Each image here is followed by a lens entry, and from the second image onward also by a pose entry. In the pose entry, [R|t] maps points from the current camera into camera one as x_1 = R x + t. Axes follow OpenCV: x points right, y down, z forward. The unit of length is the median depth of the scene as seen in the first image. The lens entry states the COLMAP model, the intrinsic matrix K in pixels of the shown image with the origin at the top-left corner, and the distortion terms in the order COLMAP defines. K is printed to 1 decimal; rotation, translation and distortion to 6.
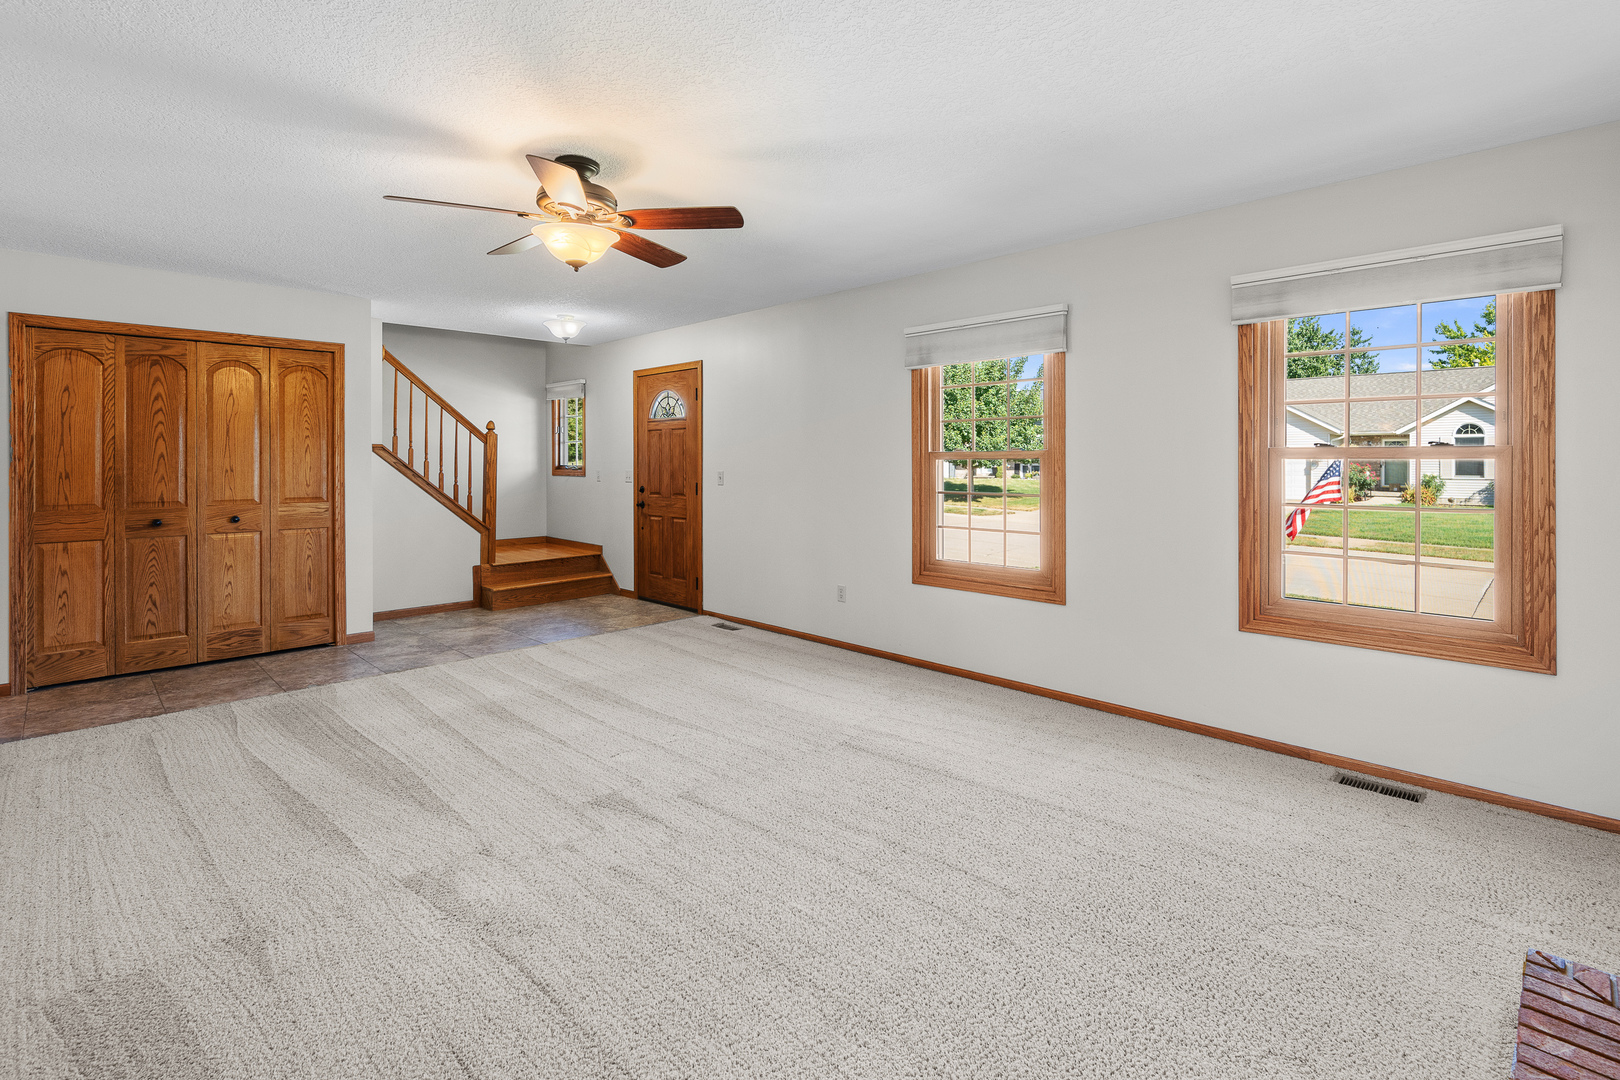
lens RADIAL K [[721.6, 0, 822.8], [0, 721.6, 458.3], [0, 0, 1]] dist [0.002718, -0.001038]
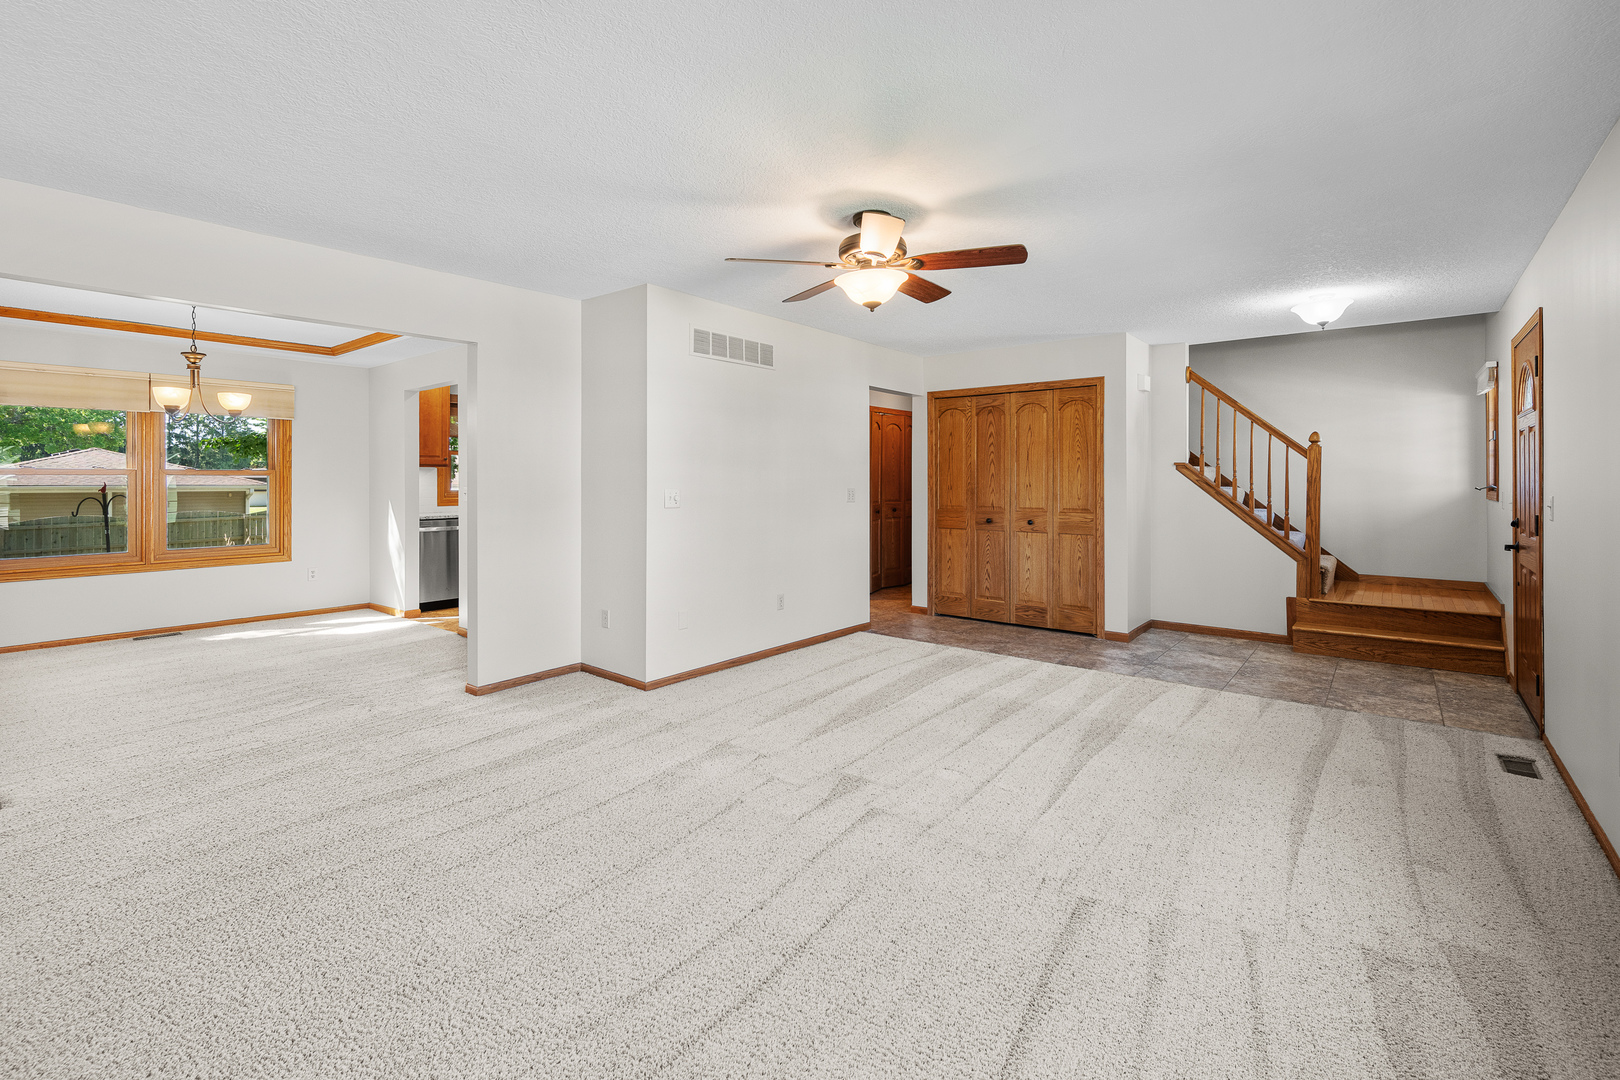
lens RADIAL K [[721.6, 0, 833.1], [0, 721.6, 477.8], [0, 0, 1]] dist [0.002718, -0.001038]
pose [[0.123736, -0.001795, -0.992314, 0.338996], [0.002957, 0.999995, -0.001441, 0.002400], [0.992311, -0.002756, 0.123741, 0.349521]]
